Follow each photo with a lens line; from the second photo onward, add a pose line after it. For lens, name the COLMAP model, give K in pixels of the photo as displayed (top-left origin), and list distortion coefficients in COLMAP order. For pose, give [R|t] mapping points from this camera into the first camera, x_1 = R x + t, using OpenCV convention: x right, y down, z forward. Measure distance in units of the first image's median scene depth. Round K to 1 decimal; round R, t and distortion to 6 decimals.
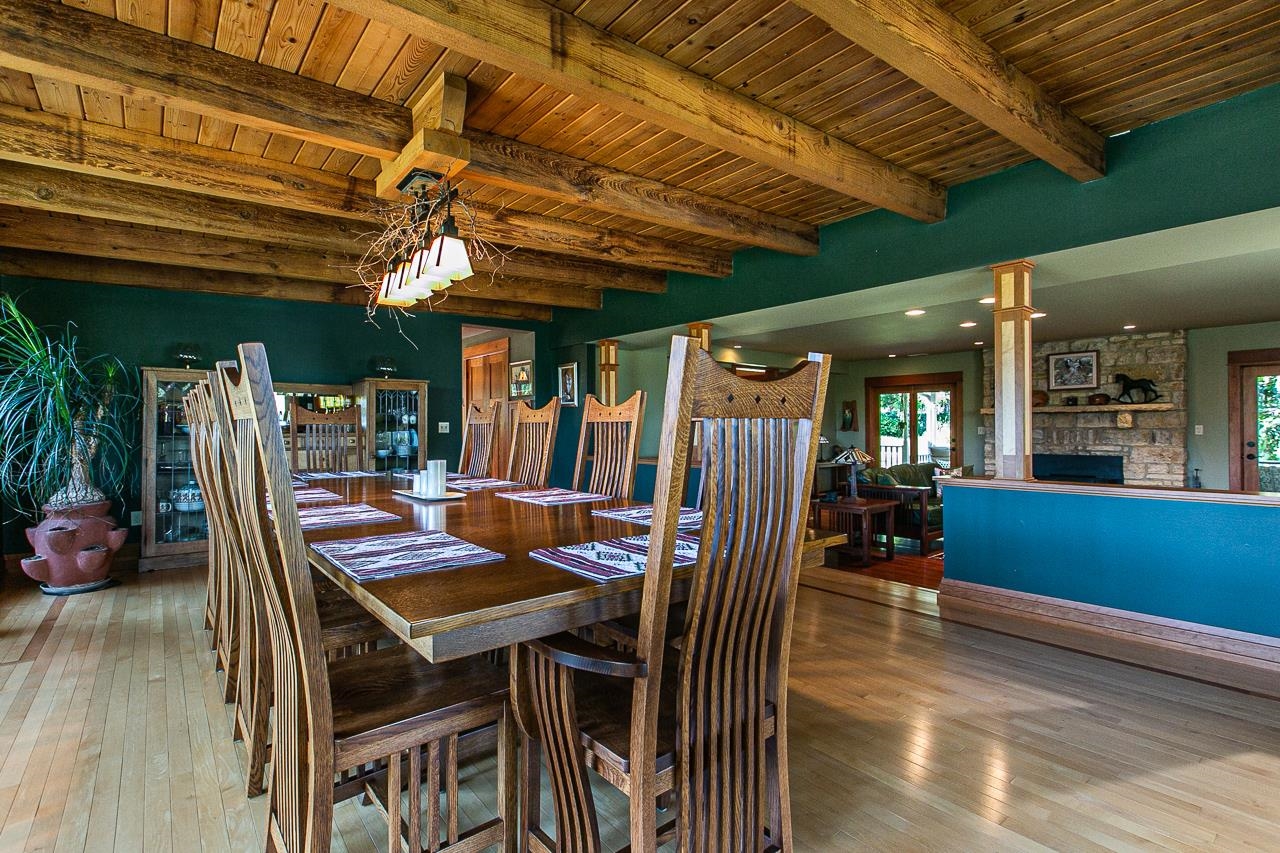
lens RADIAL K [[586.7, 0, 640.0], [0, 586.7, 426.5], [0, 0, 1]] dist [-0.004179, -0.001068]
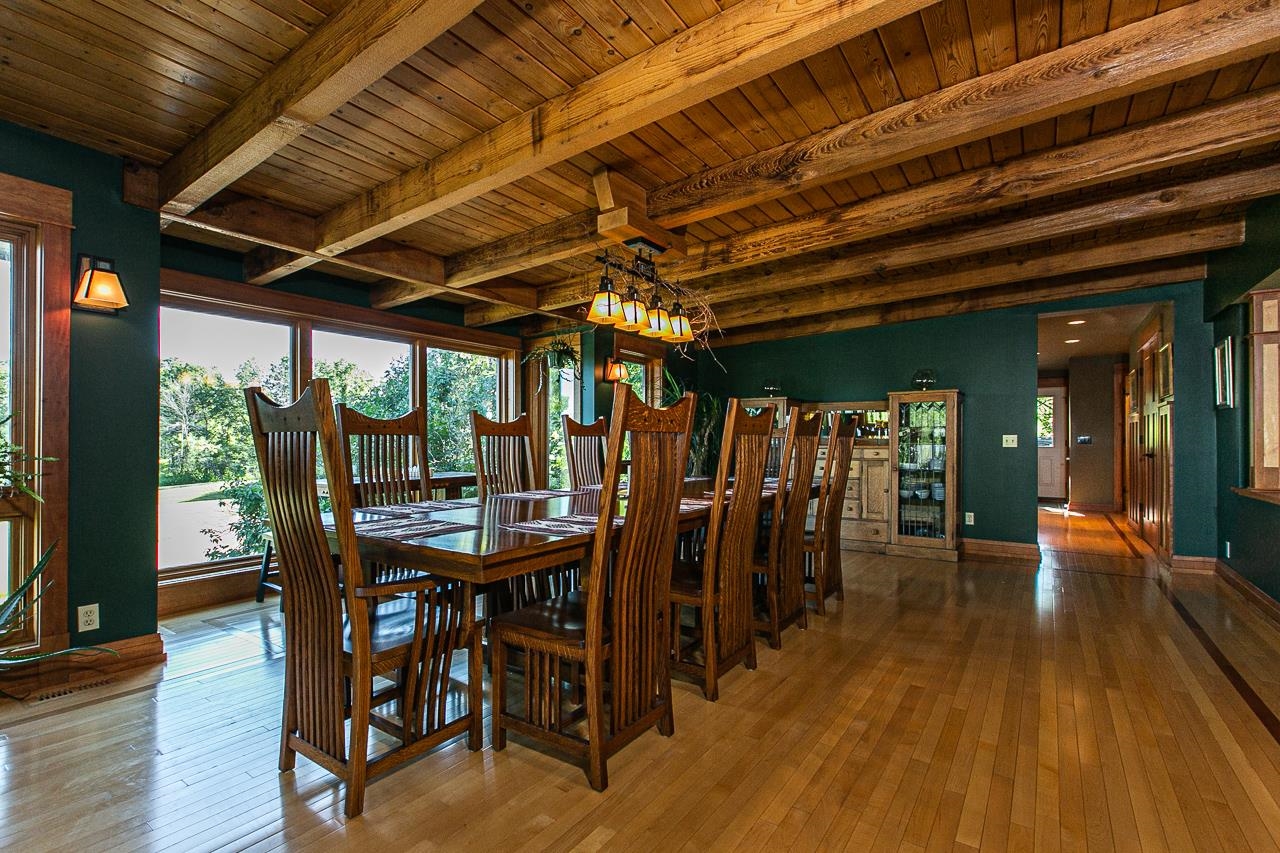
lens RADIAL K [[570.4, 0, 640.0], [0, 570.4, 426.5], [0, 0, 1]] dist [0.000067, 0.000290]
pose [[0.298242, -0.025390, -0.954153, 0.889488], [0.005525, 0.999675, -0.024875, -0.002367], [0.954474, 0.002147, 0.298285, 0.710302]]
